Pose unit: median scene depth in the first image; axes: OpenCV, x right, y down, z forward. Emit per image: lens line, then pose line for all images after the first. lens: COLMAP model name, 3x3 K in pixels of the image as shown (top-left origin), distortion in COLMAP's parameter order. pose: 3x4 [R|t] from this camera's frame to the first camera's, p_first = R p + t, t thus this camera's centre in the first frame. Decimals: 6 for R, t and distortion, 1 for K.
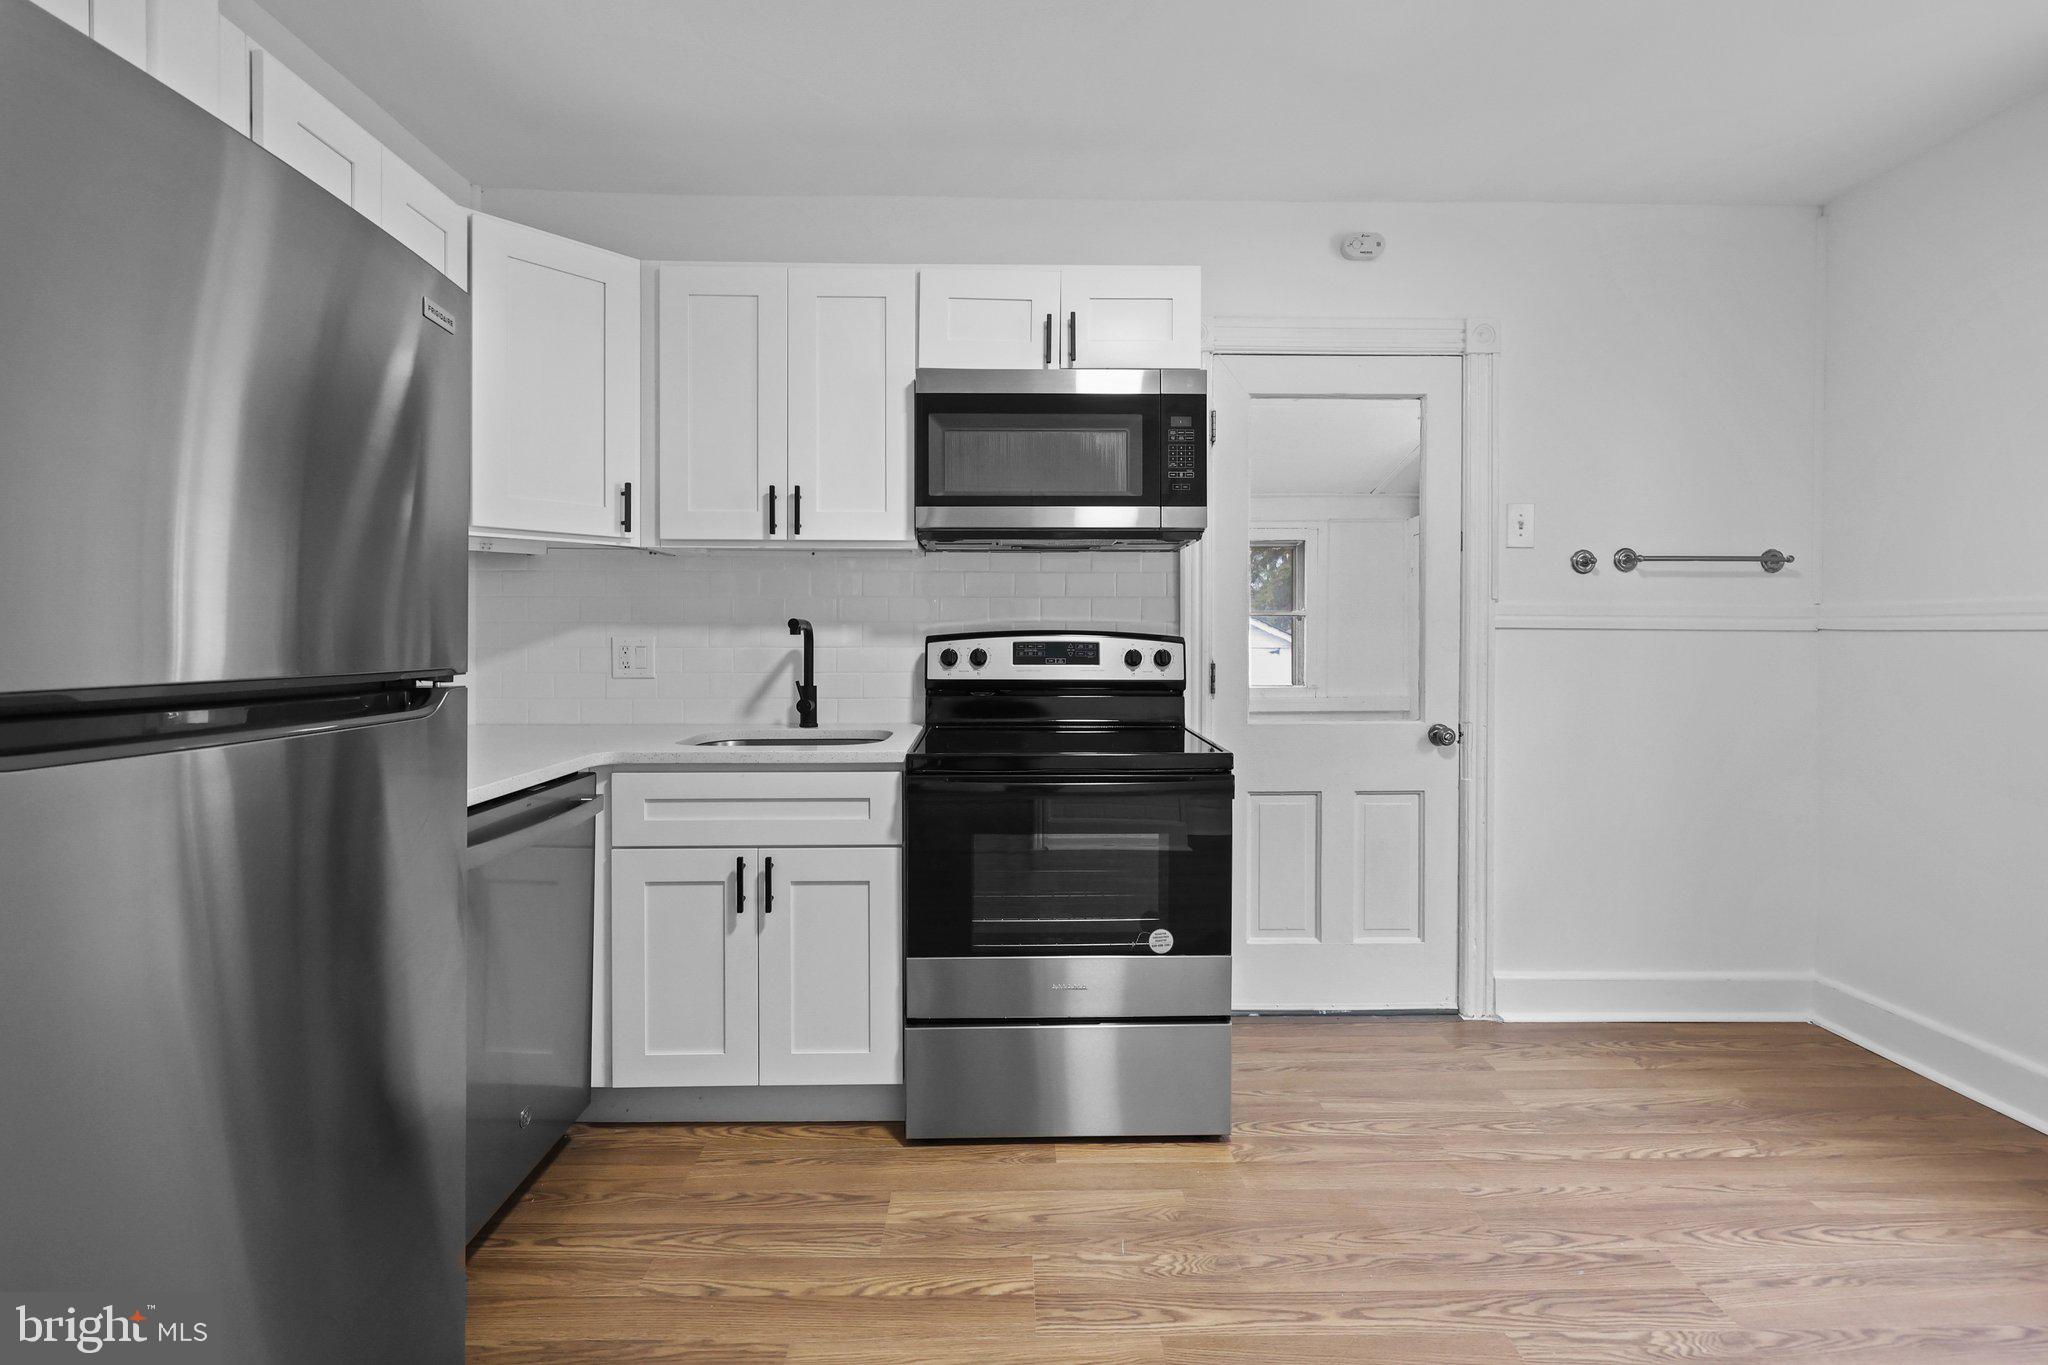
lens RADIAL K [[948.3, 0, 1026.3], [0, 948.3, 640.4], [0, 0, 1]] dist [-0.001720, 0.000674]
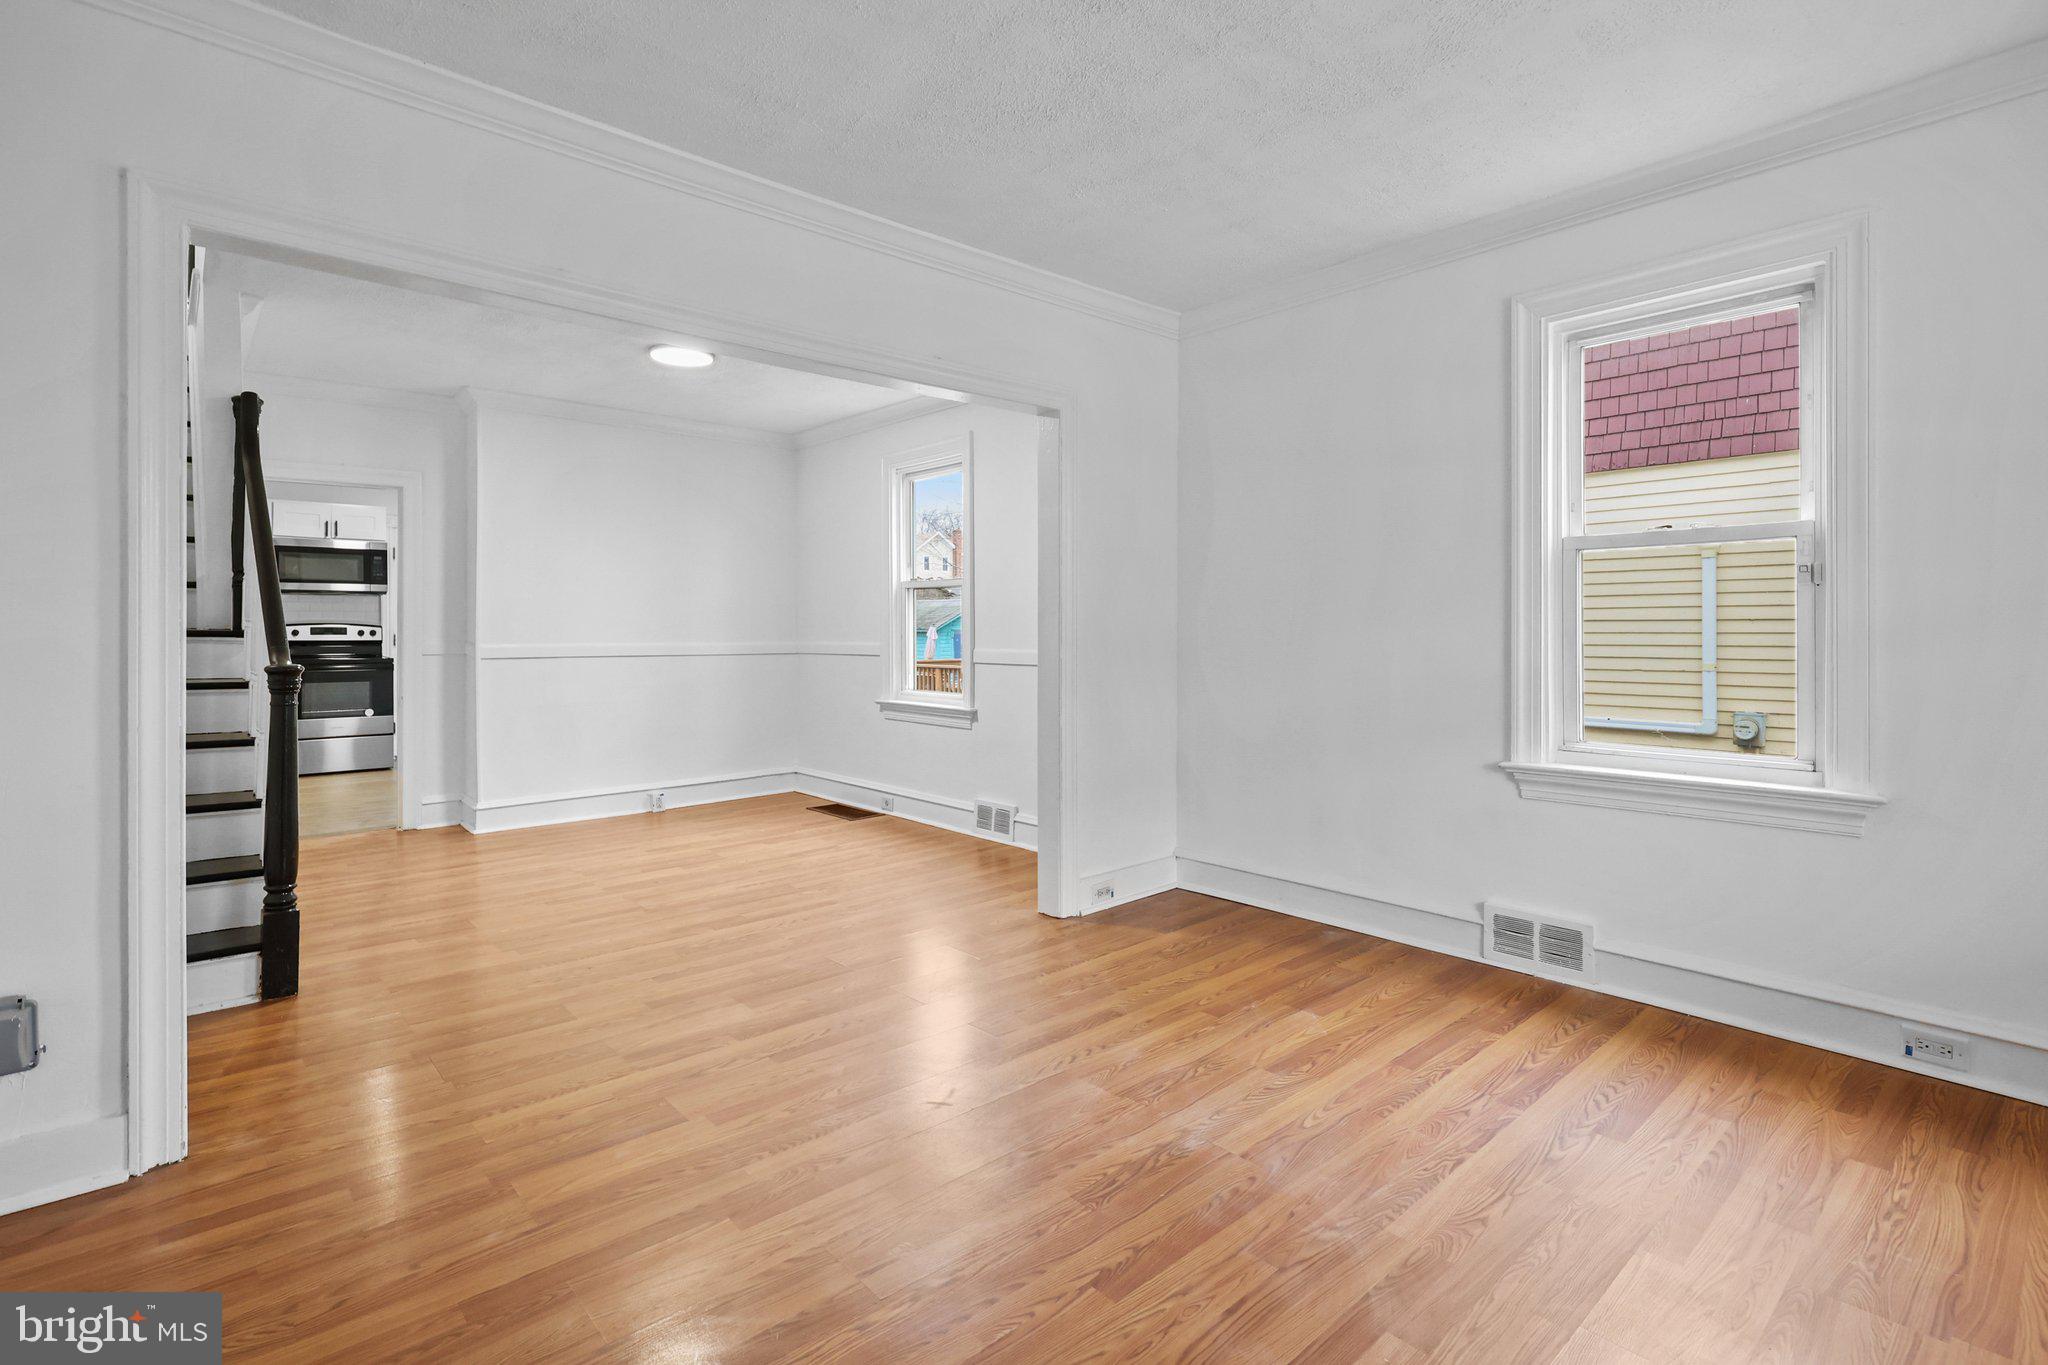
lens RADIAL K [[948.3, 0, 1024.1], [0, 948.3, 645.0], [0, 0, 1]] dist [-0.001720, 0.000674]
pose [[0.767118, -0.005524, 0.641482, -0.221791], [-0.002546, 0.999929, 0.011655, 0.019408], [-0.641501, -0.010574, 0.767050, -2.920384]]
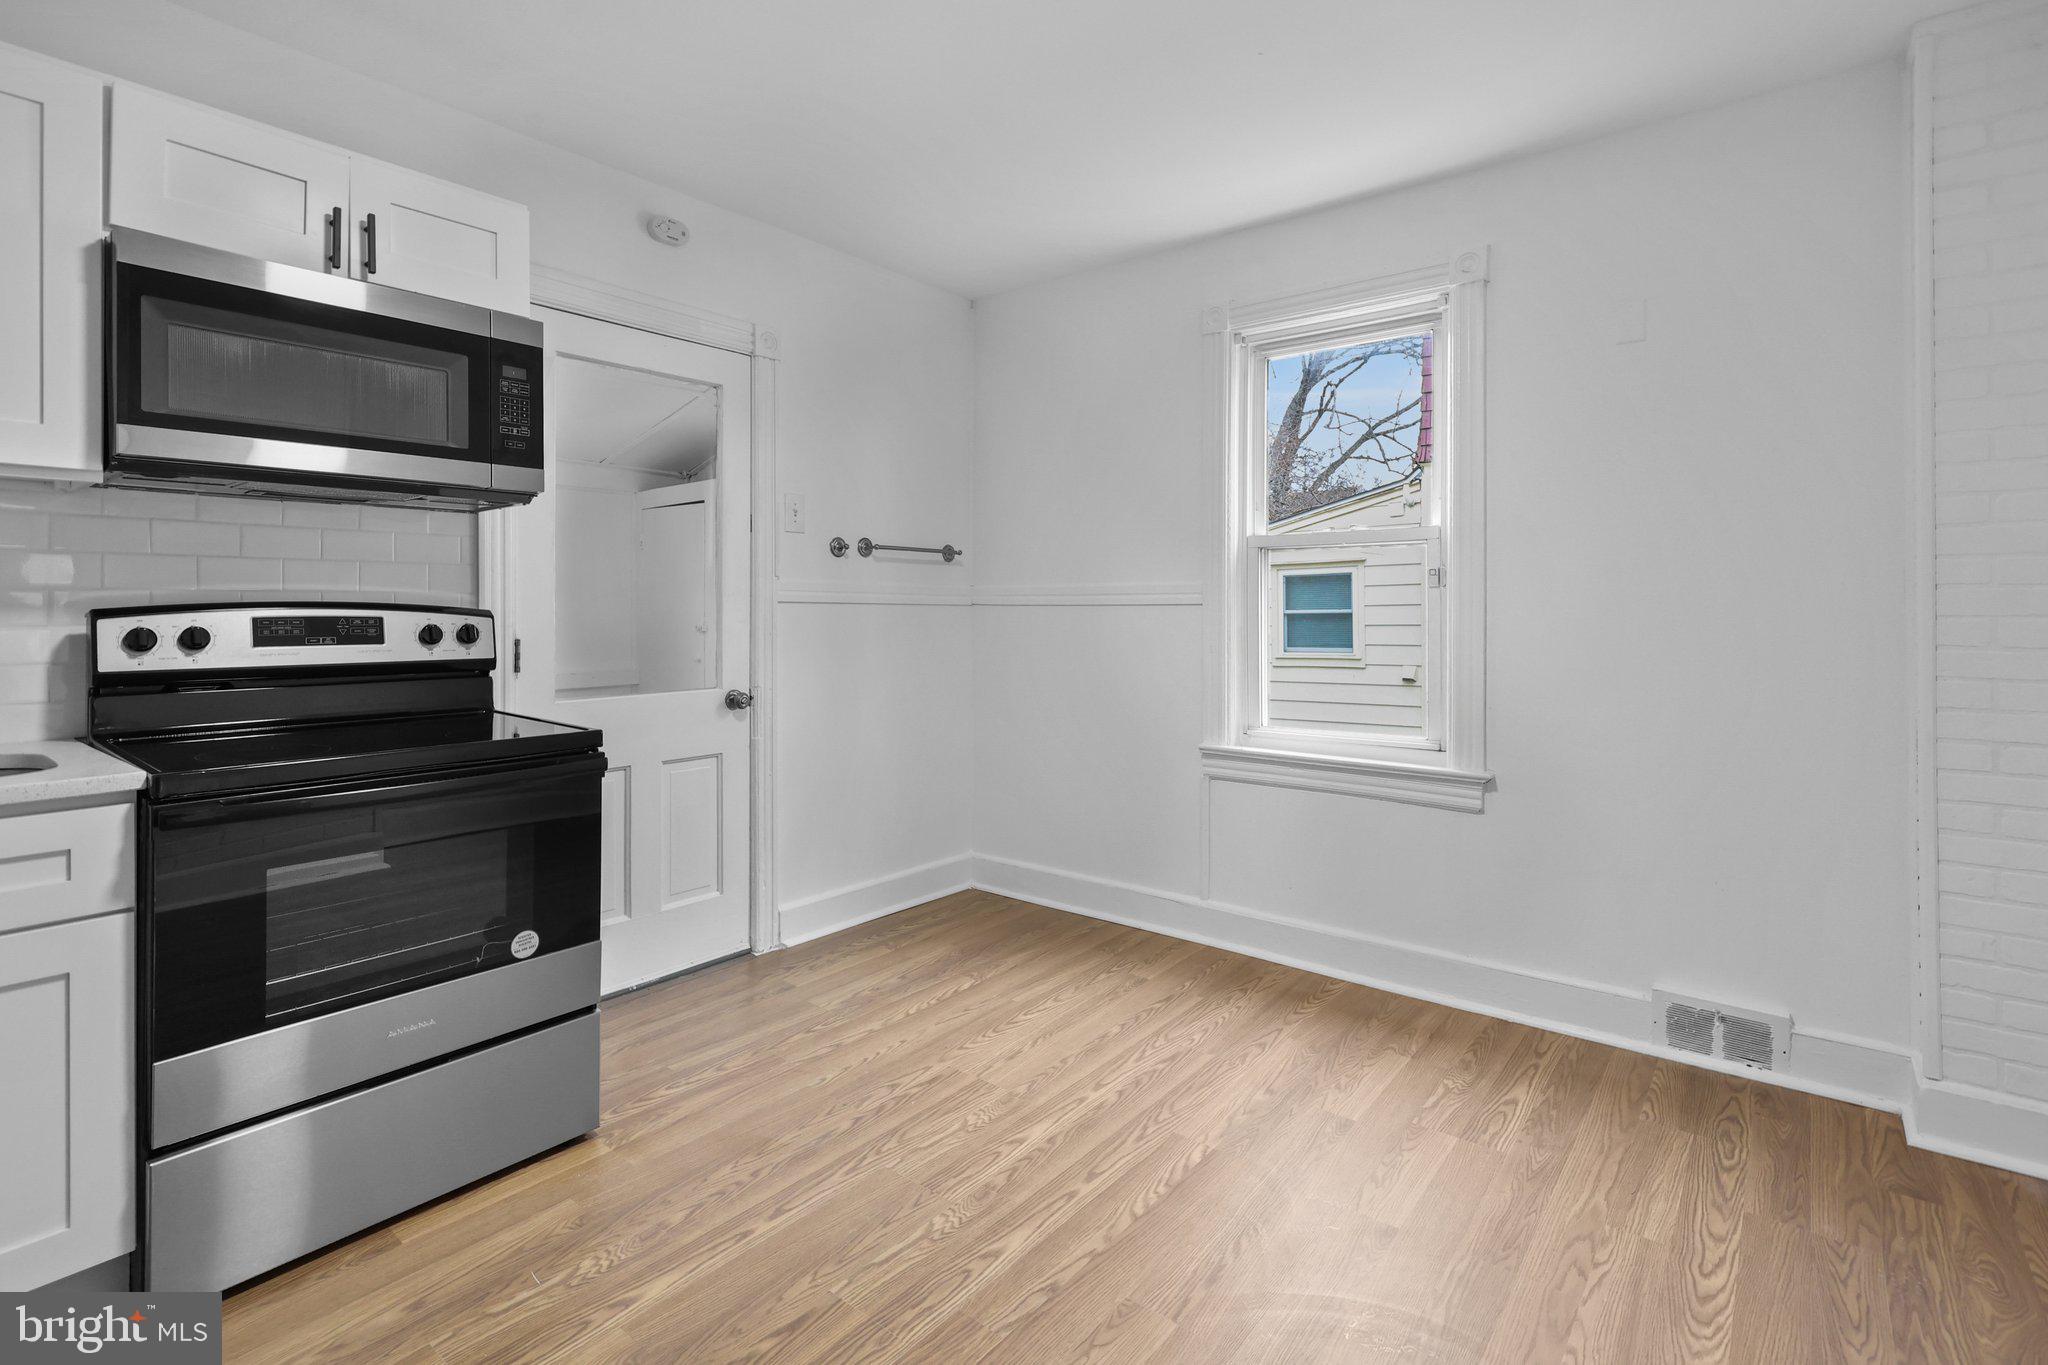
lens RADIAL K [[948.3, 0, 1092.6], [0, 948.3, 605.5], [0, 0, 1]] dist [-0.001720, 0.000674]
pose [[0.614161, 0.001539, 0.789180, -0.219483], [0.006558, 0.999954, -0.007053, 0.002160], [-0.789154, 0.009507, 0.614122, 0.008247]]
